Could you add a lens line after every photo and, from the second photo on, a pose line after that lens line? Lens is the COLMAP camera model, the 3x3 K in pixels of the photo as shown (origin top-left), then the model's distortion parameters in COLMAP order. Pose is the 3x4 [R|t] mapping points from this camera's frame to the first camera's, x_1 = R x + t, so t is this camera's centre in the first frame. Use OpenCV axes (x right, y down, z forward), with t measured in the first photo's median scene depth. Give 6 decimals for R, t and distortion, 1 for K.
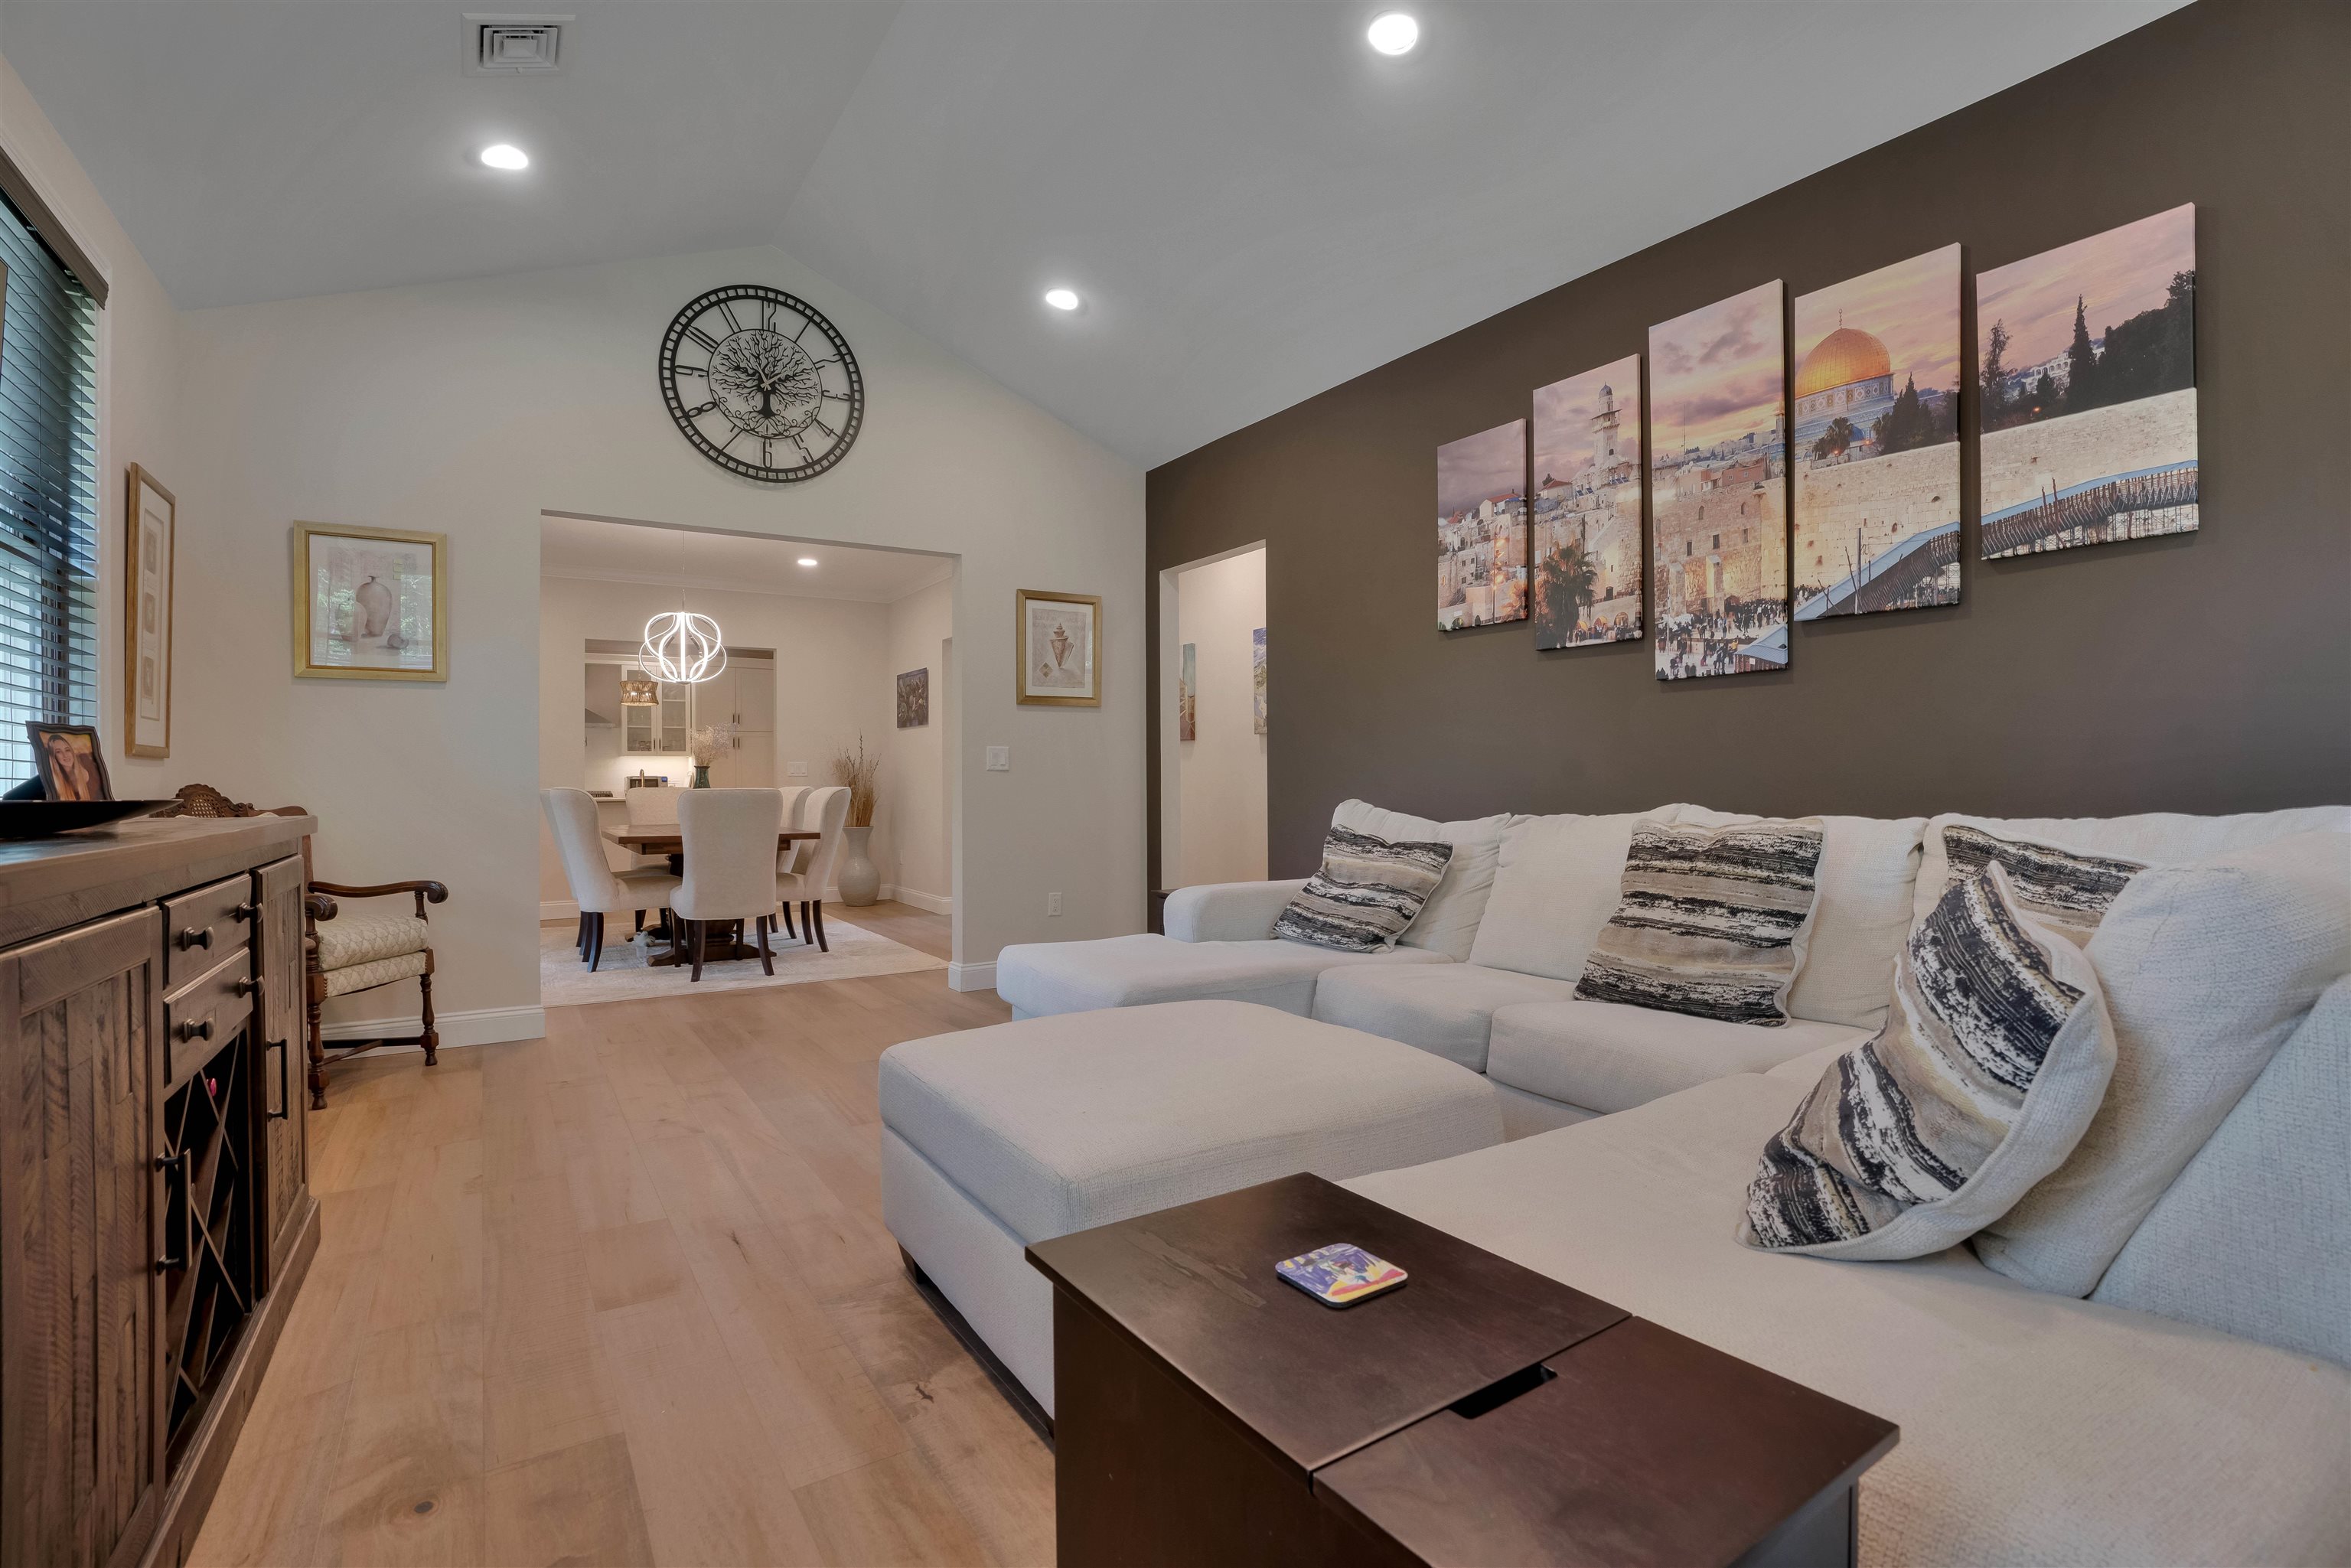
lens RADIAL K [[1072.4, 0, 1194.5], [0, 1072.4, 796.2], [0, 0, 1]] dist [-0.078381, 0.026588]
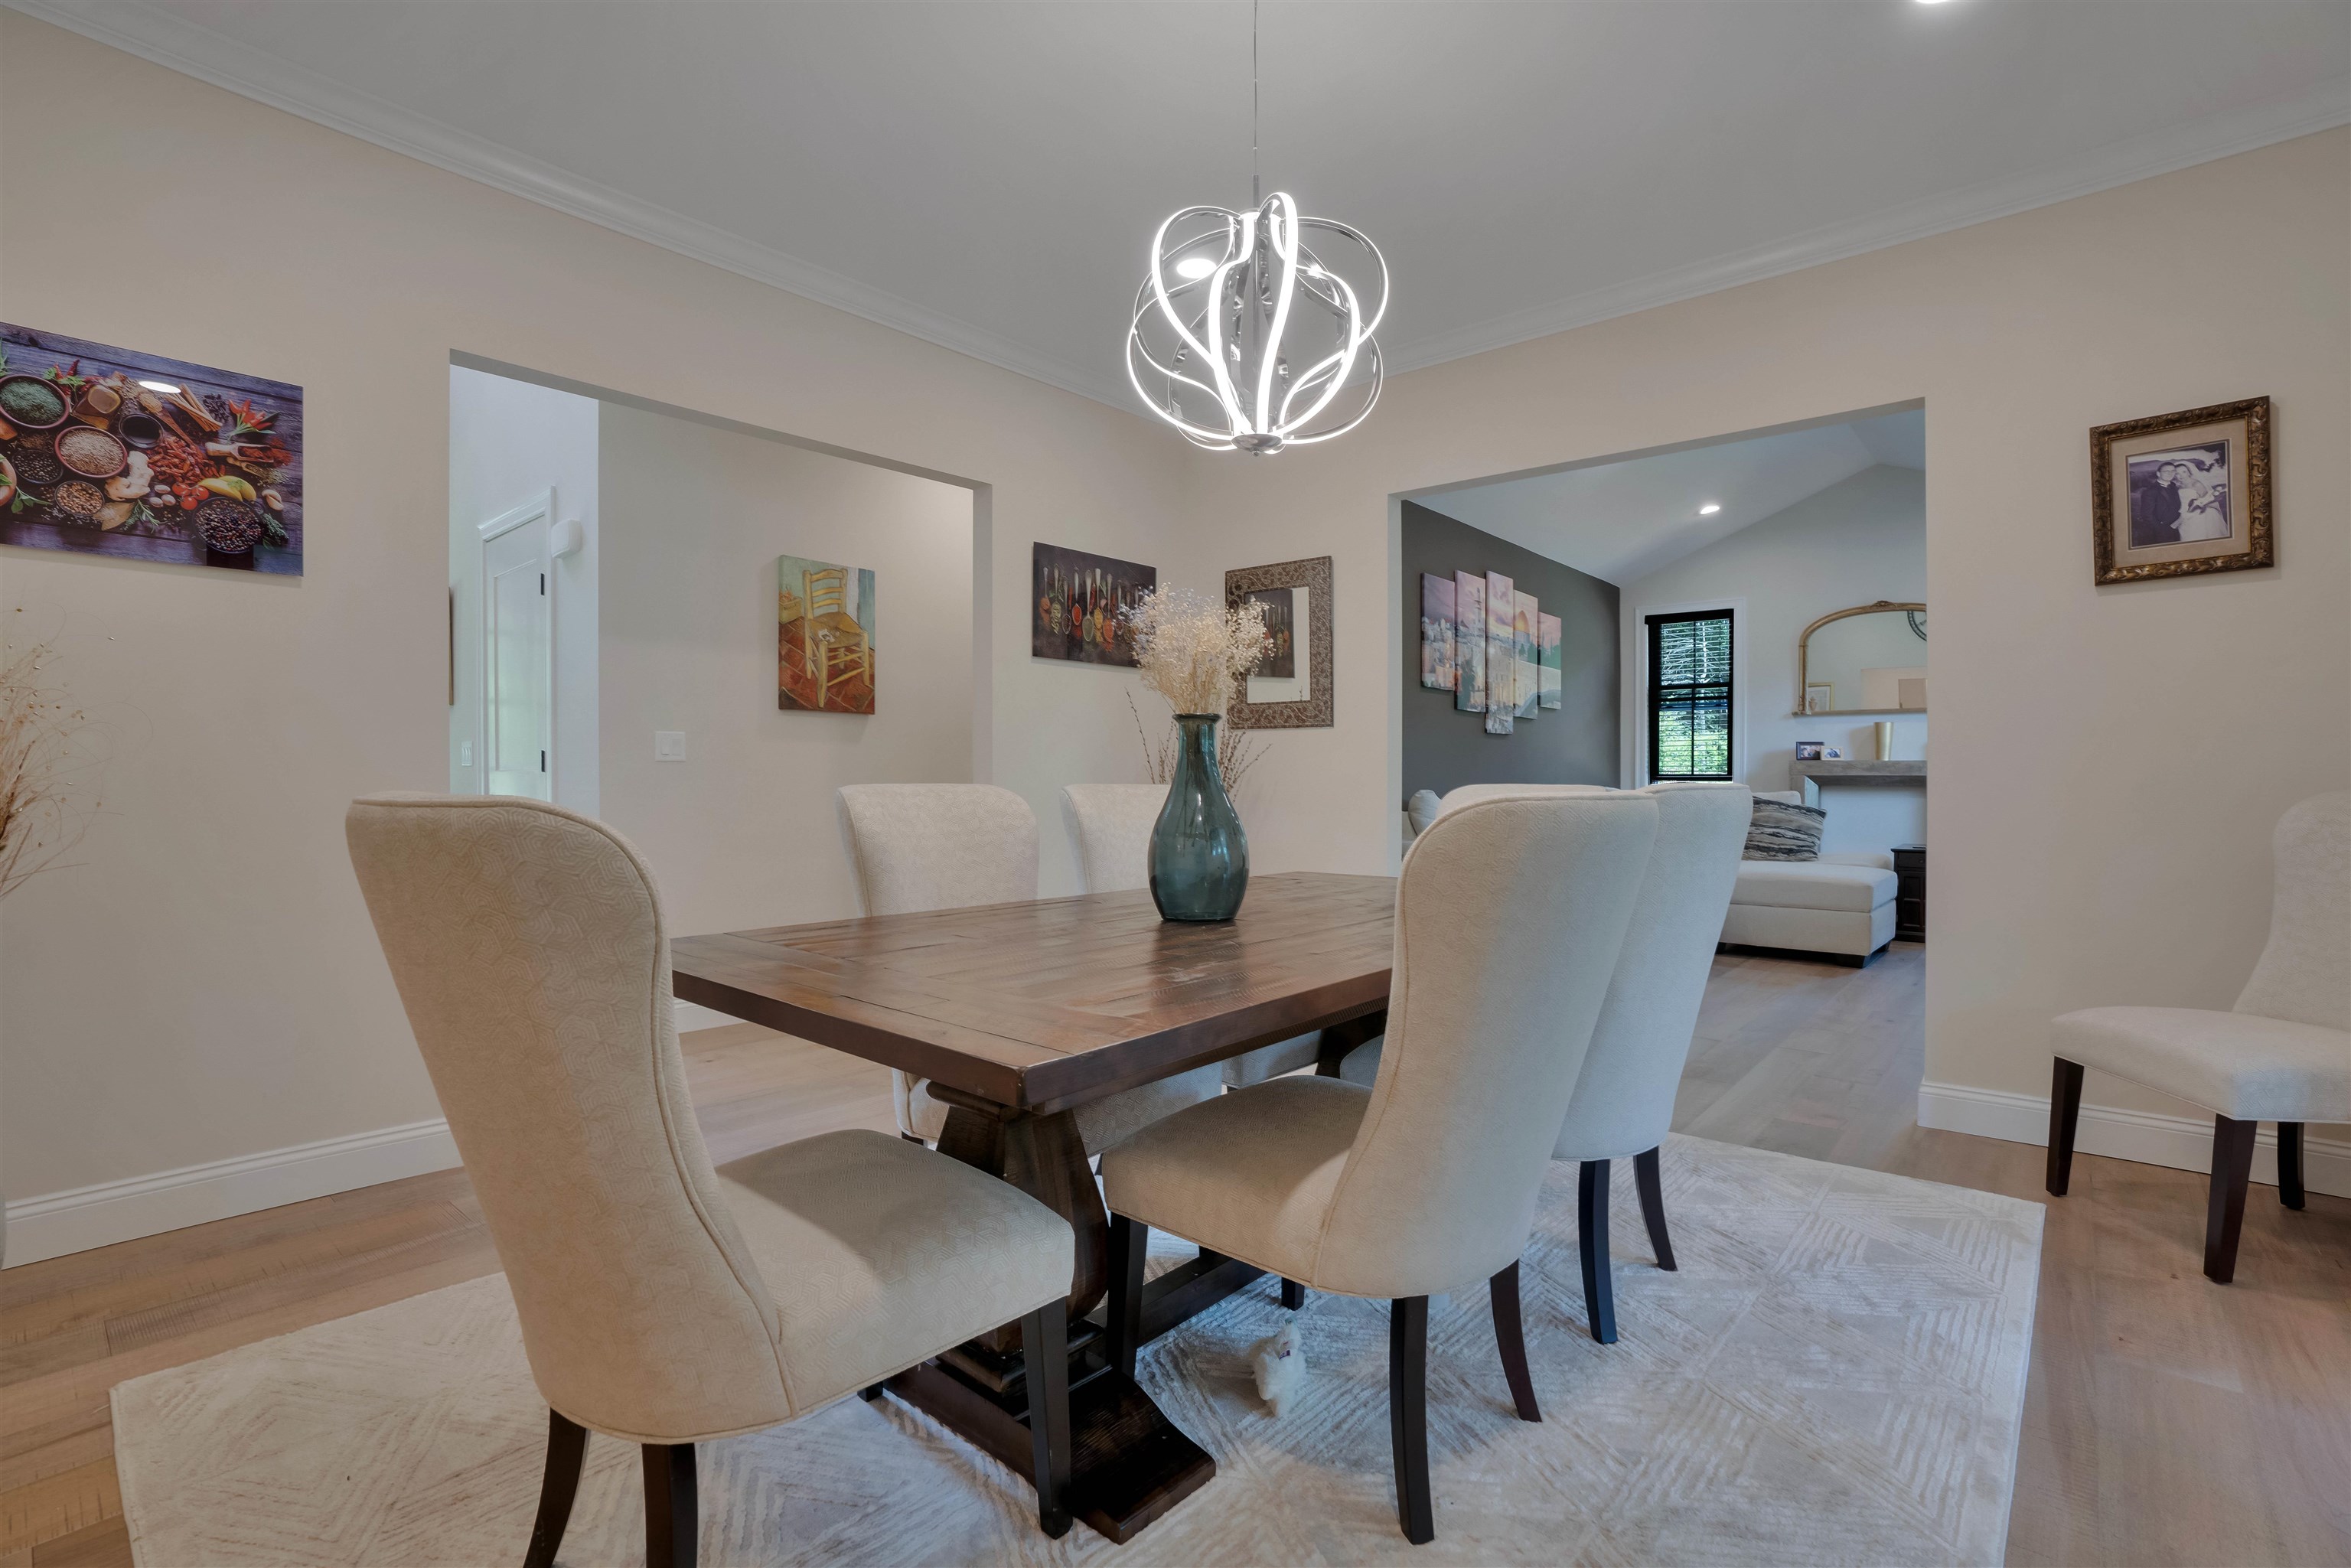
lens RADIAL K [[1072.4, 0, 1194.5], [0, 1072.4, 796.2], [0, 0, 1]] dist [-0.078381, 0.026588]
pose [[-0.264339, -0.010802, 0.964369, -1.588993], [0.013027, 0.999806, 0.014770, -0.019416], [-0.964342, 0.016468, -0.264147, 2.244839]]
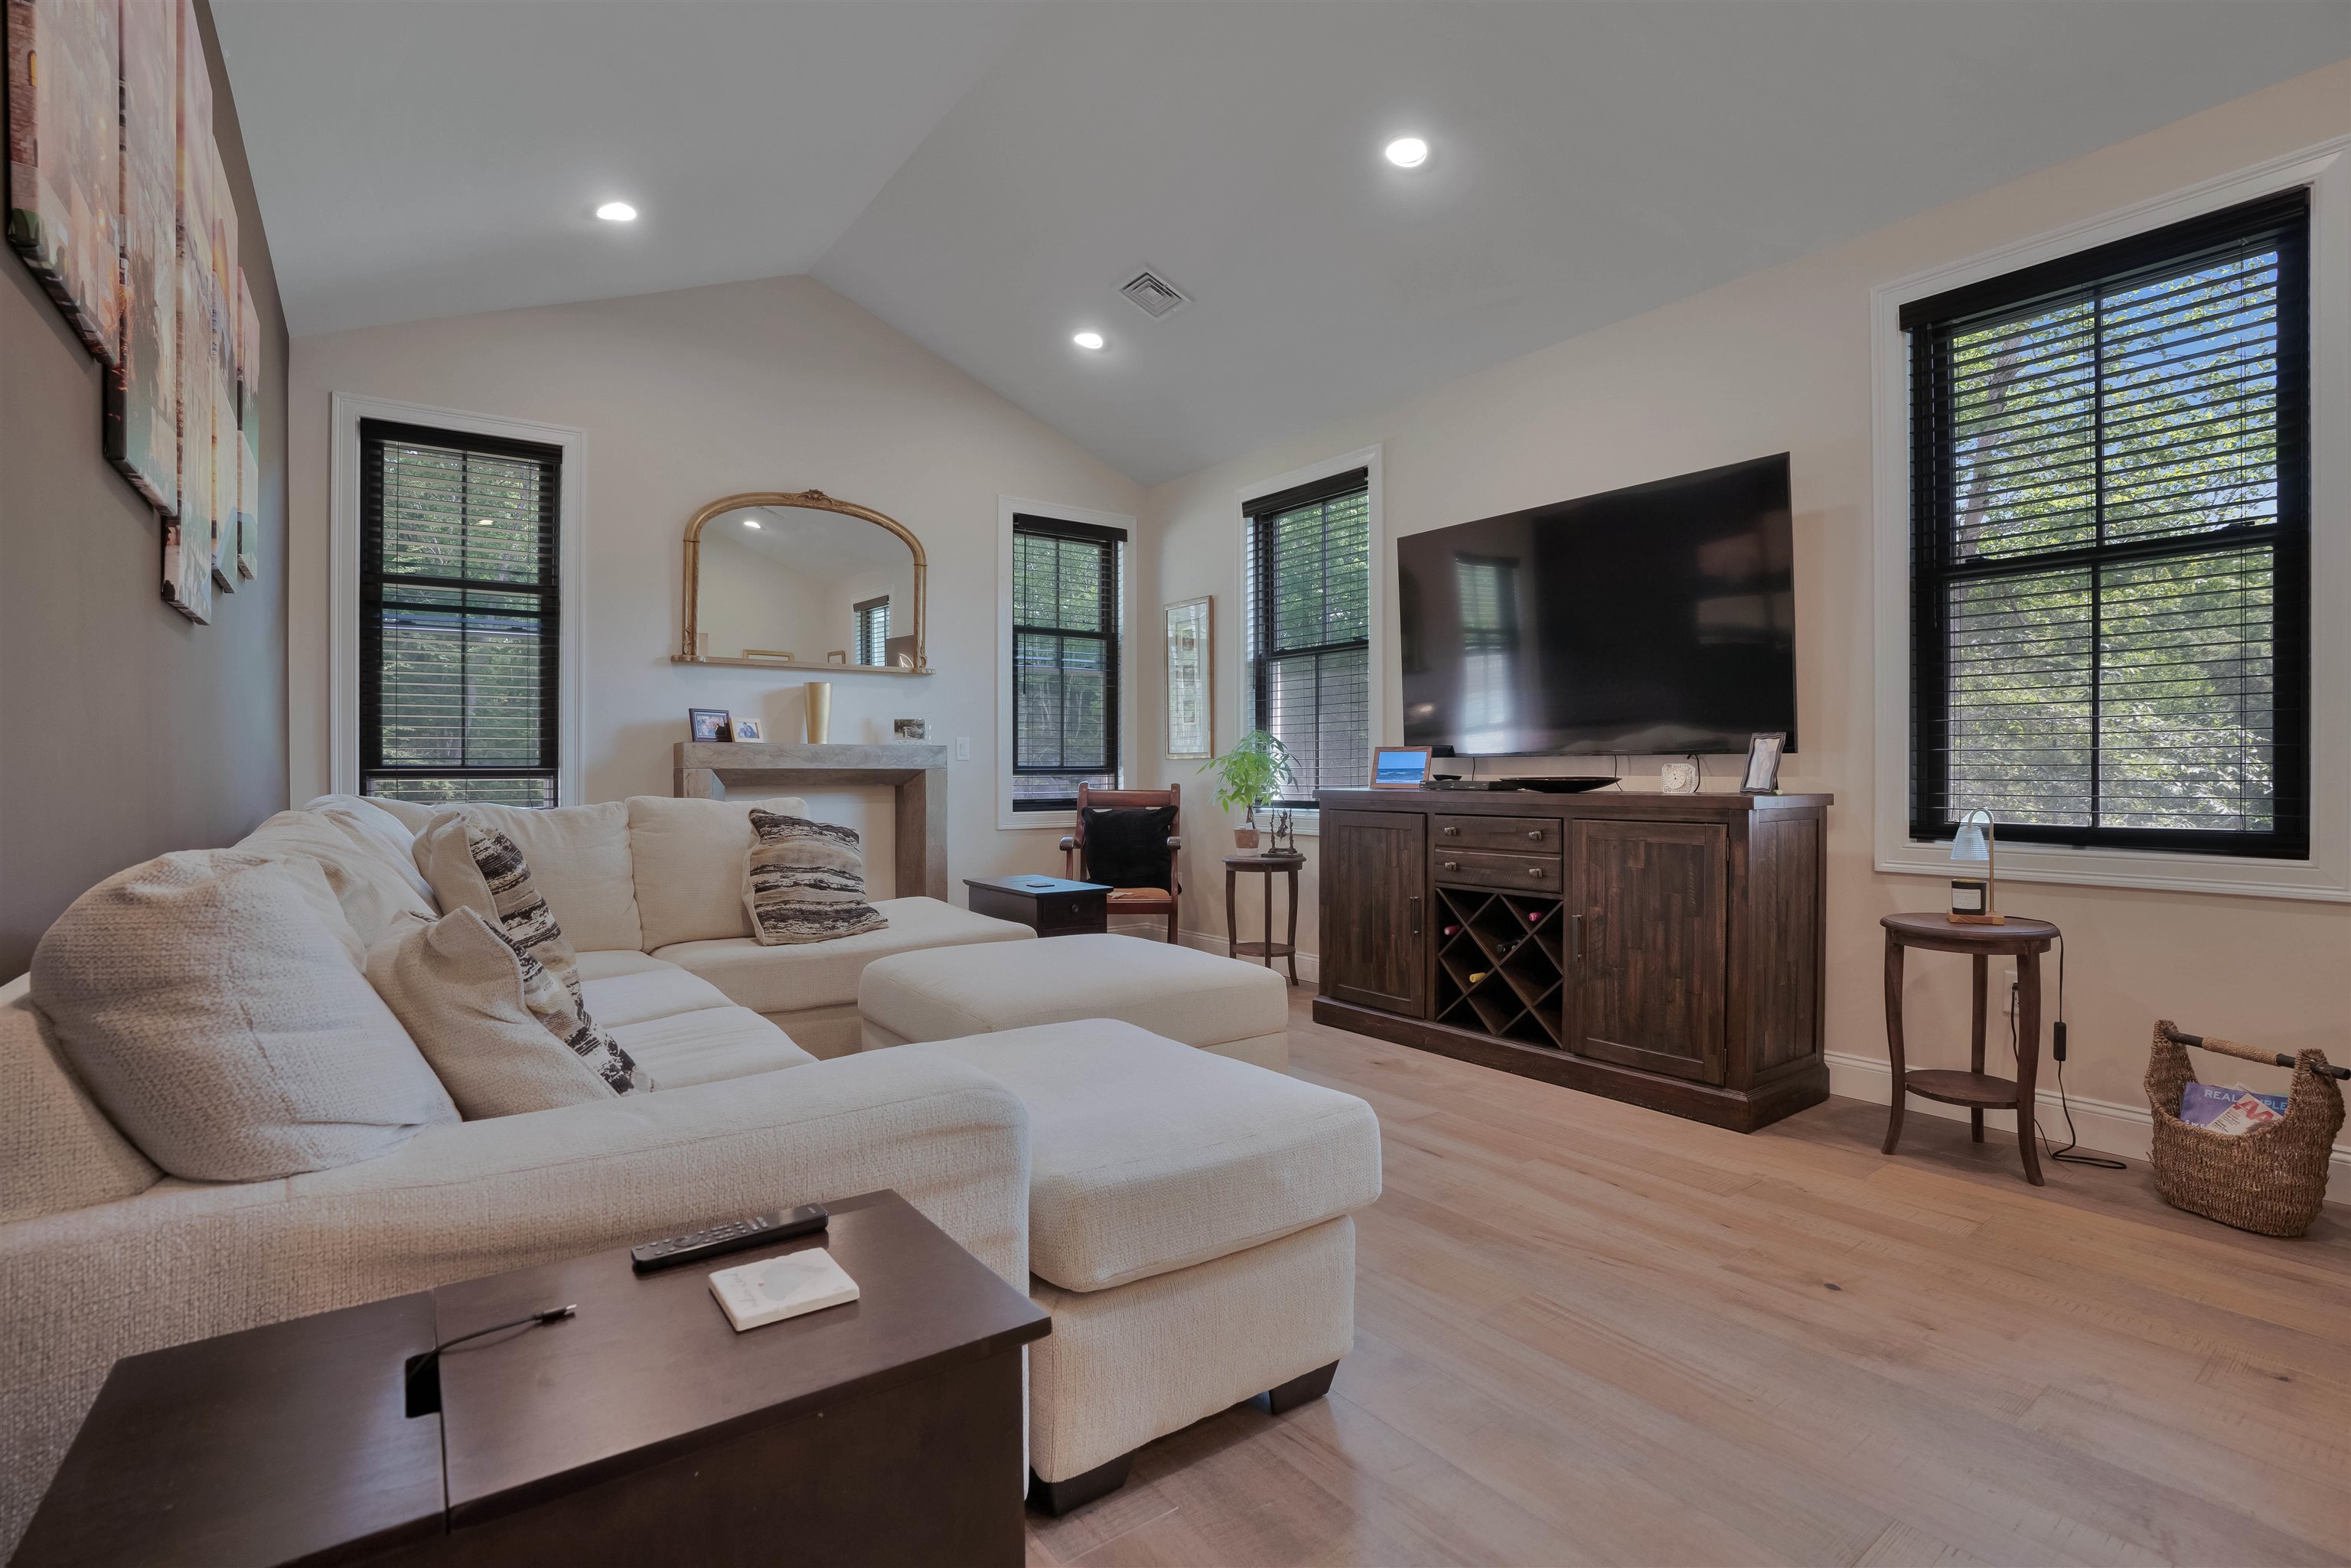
lens RADIAL K [[1090.6, 0, 1192.4], [0, 1090.6, 772.1], [0, 0, 1]] dist [-0.046074, 0.000466]
pose [[-0.998696, 0.006919, -0.050576, -0.079432], [0.006311, 0.999906, 0.012184, -0.021855], [0.050655, 0.011848, -0.998646, 1.638104]]
